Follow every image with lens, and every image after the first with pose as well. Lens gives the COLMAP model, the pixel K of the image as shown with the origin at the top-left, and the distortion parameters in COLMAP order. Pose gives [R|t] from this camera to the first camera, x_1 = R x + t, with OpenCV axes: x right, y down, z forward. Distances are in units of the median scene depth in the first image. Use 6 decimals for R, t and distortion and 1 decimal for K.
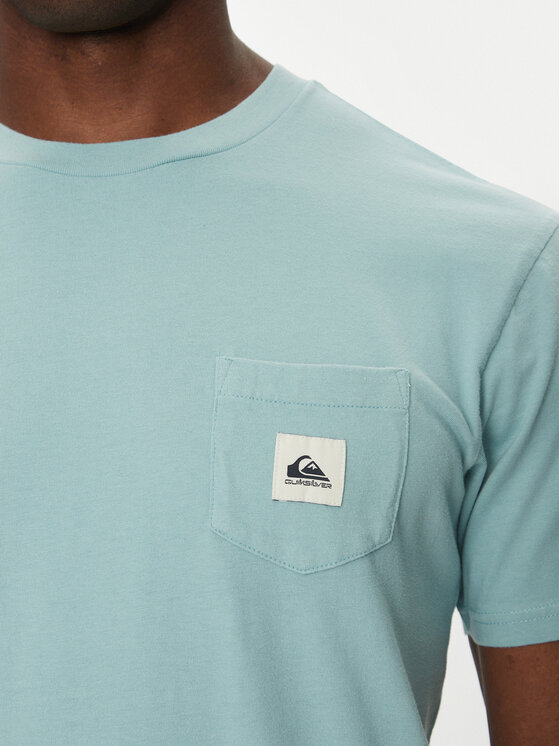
lens RADIAL K [[1470.9, 0, 280.0], [0, 1470.9, 373.0], [0, 0, 1]] dist [0.035123, 0.087584]
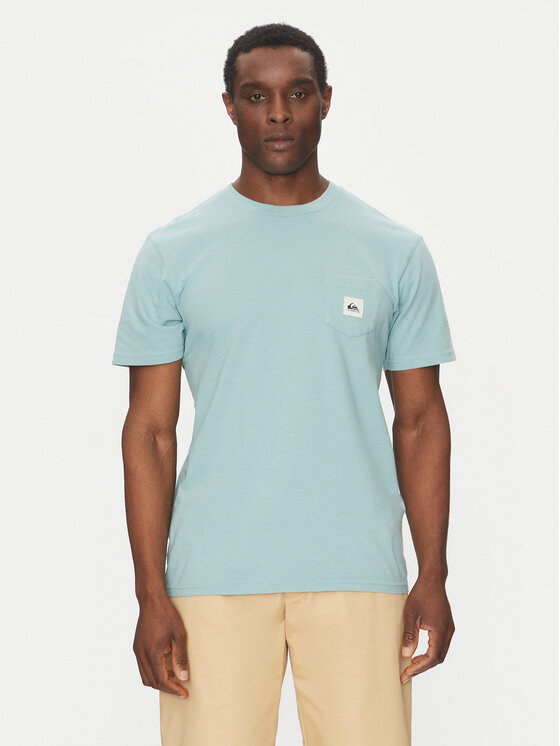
lens RADIAL K [[1780.5, 0, 214.2], [0, 1780.5, 371.9], [0, 0, 1]] dist [-1.757695, -0.166628]
pose [[0.994956, 0.026598, 0.096722, -0.638423], [-0.028557, 0.999413, 0.018925, 0.135765], [-0.096162, -0.021592, 0.995131, -2.804770]]
